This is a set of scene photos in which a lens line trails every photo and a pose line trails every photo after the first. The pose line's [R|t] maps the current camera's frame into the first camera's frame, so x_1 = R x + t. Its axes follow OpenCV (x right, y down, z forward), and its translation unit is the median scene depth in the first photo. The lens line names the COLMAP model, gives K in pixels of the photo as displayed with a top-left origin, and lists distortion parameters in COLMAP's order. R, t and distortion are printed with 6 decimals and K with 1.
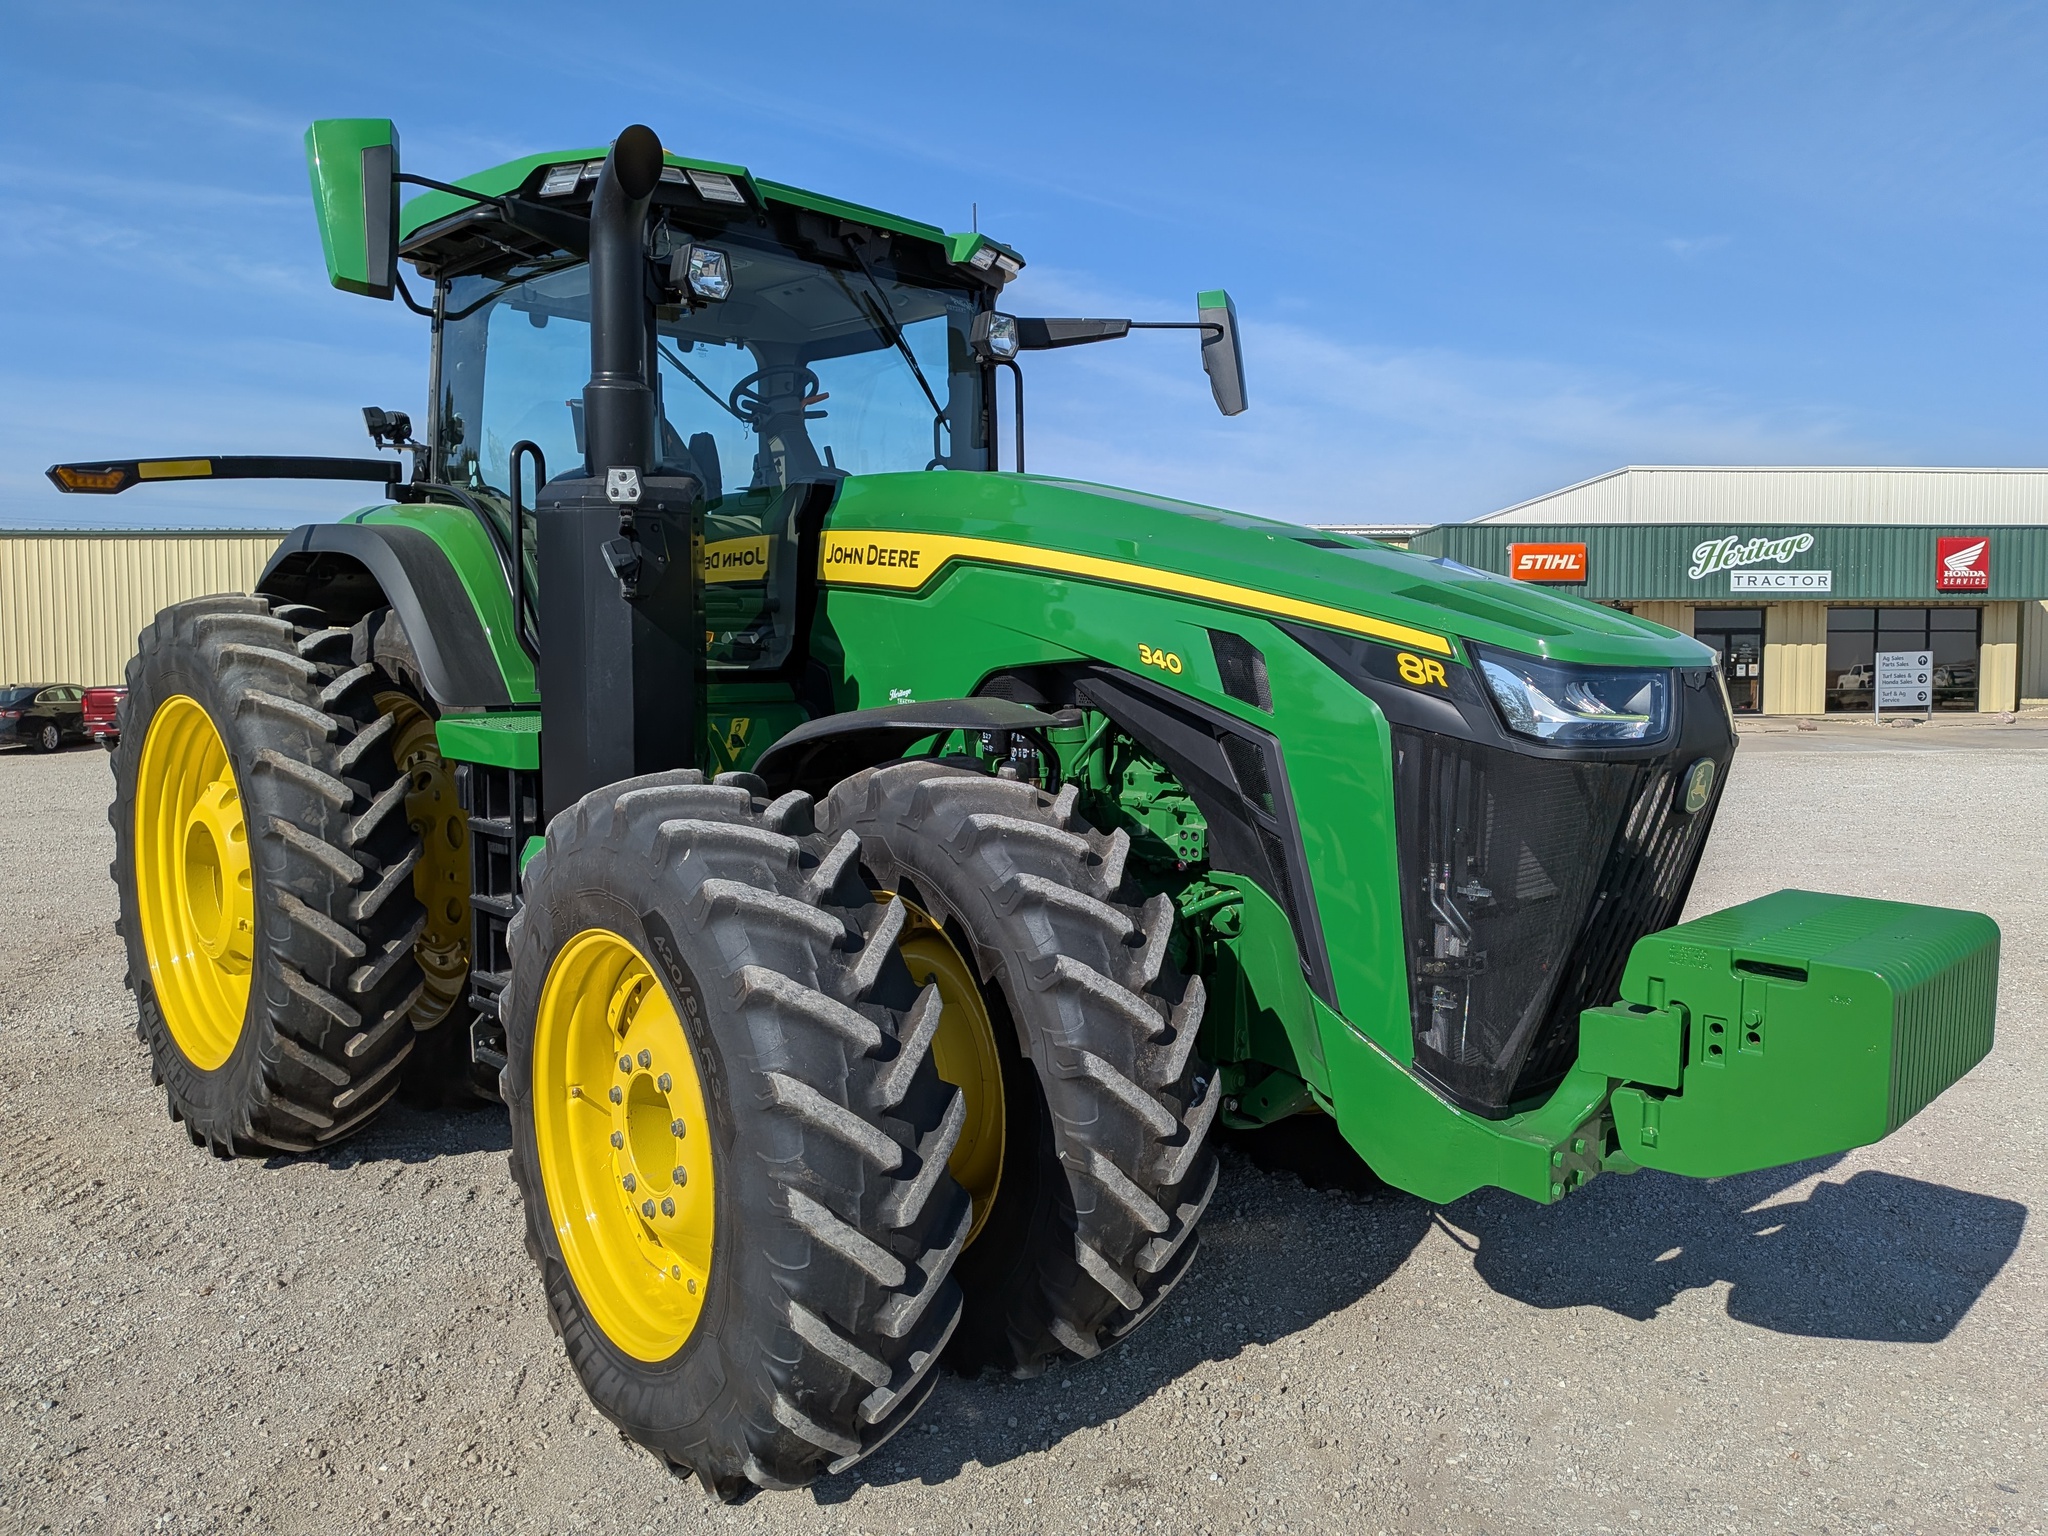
lens RADIAL K [[1588.1, 0, 1024.0], [0, 1588.1, 768.0], [0, 0, 1]] dist [0.033994, -0.002293]
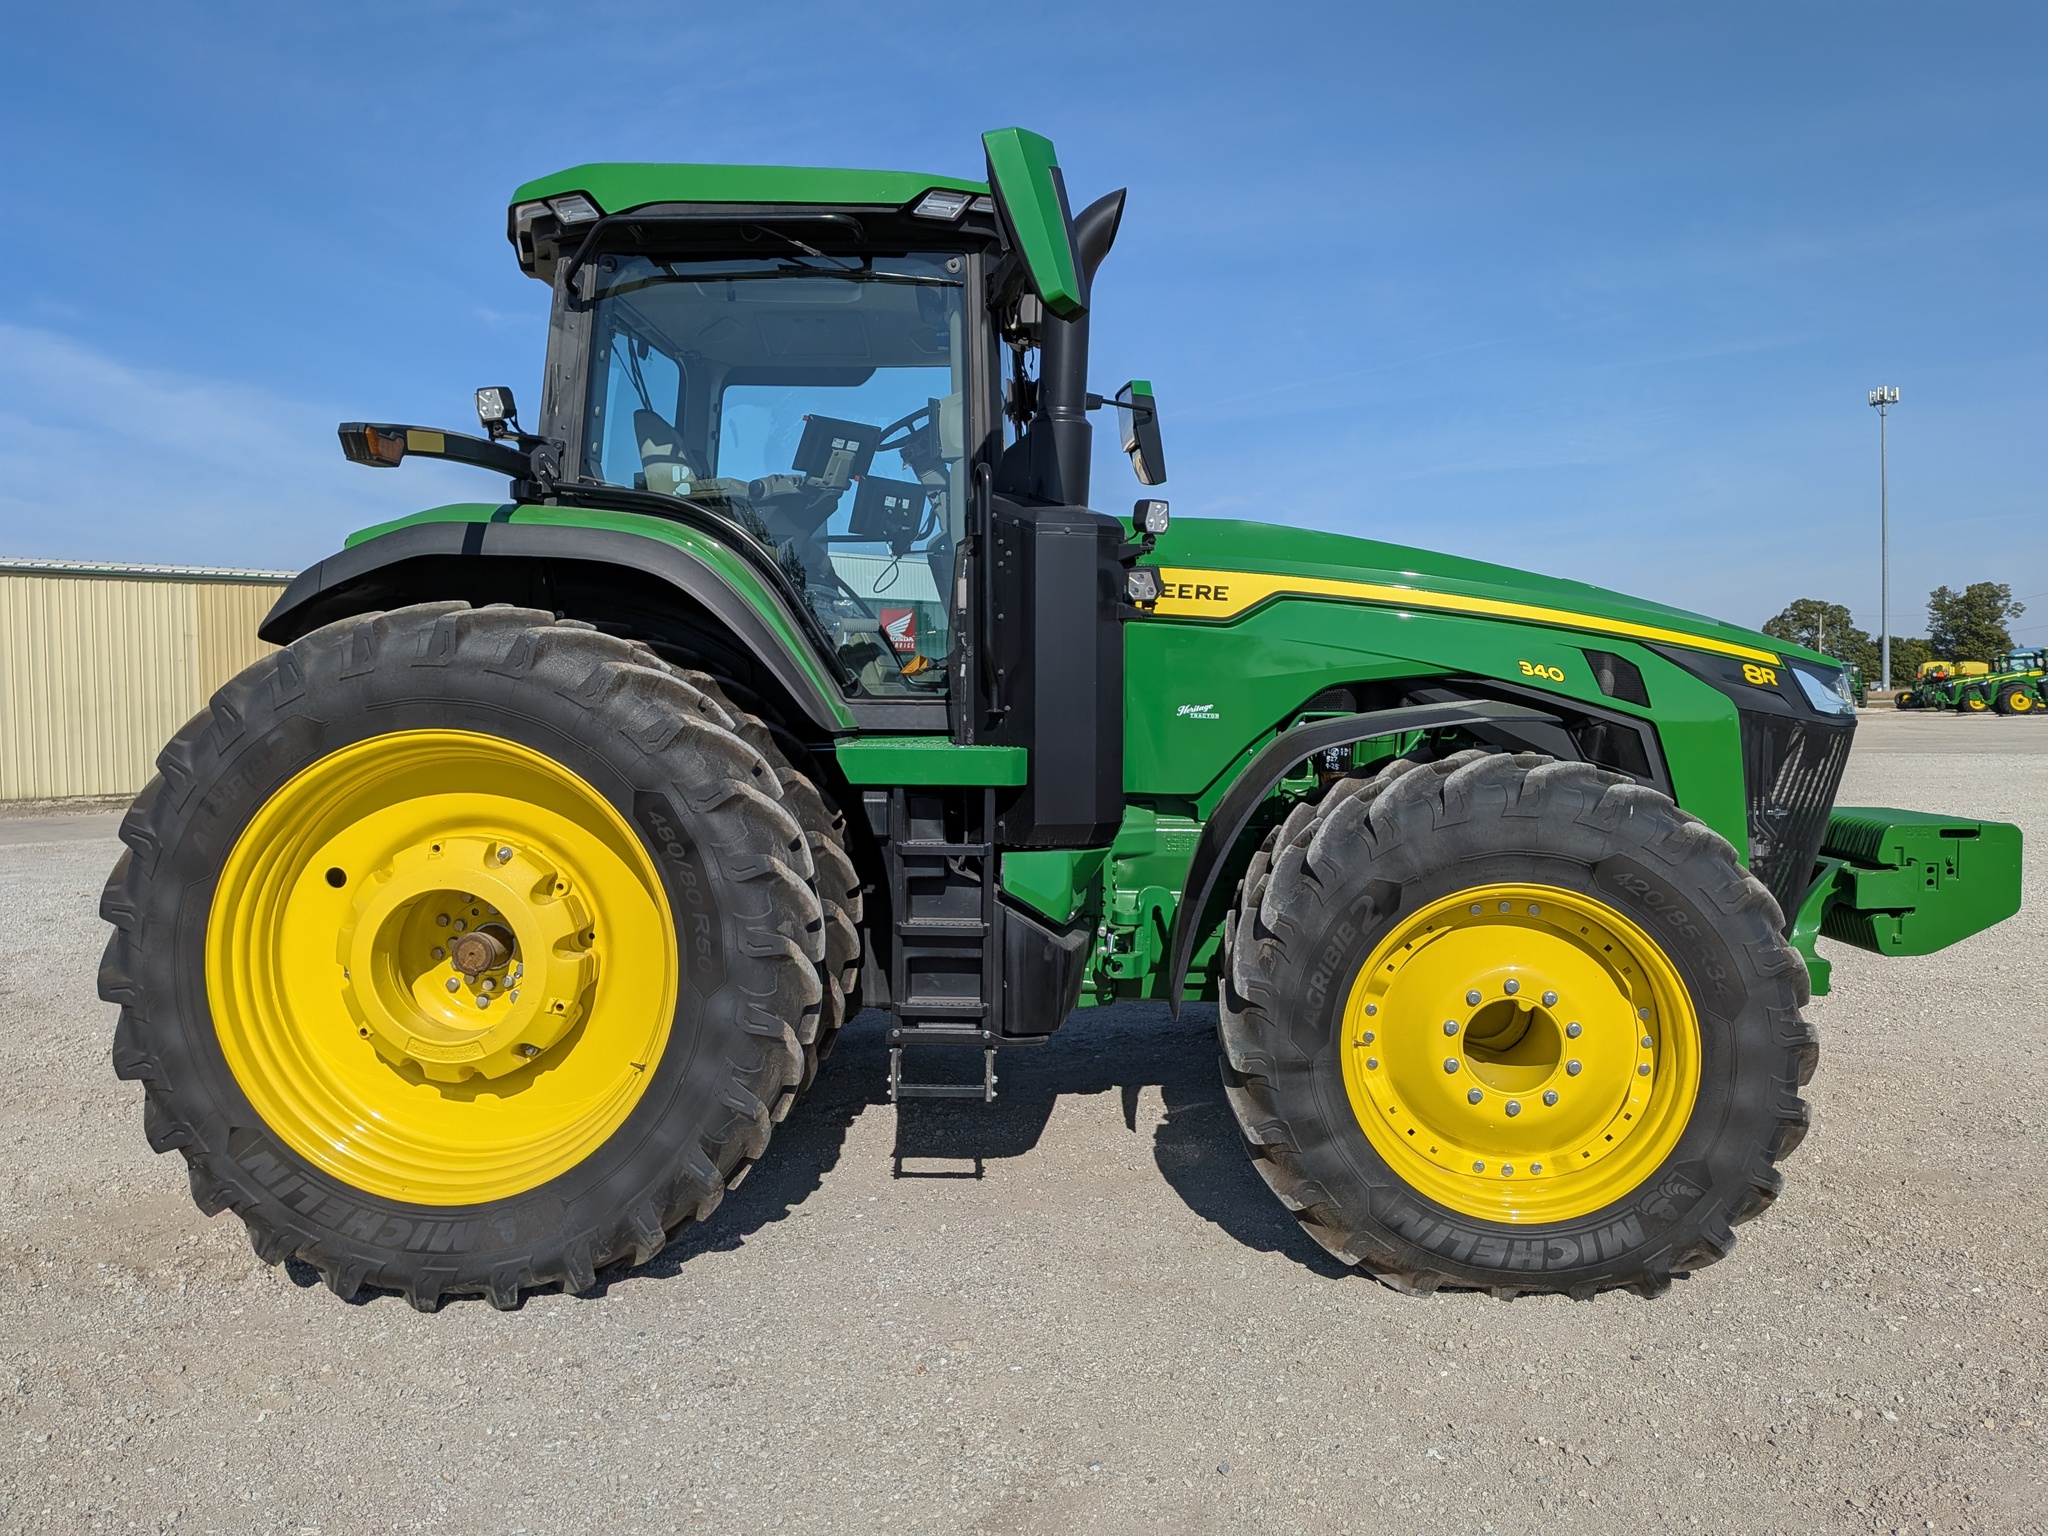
lens RADIAL K [[1634.0, 0, 1023.5], [0, 1634.0, 784.6], [0, 0, 1]] dist [0.005394, -0.006467]
pose [[0.709466, -0.044650, 0.703324, -1.412079], [0.065878, 0.997823, -0.003107, 0.004382], [-0.701654, 0.048538, 0.710862, 0.357376]]
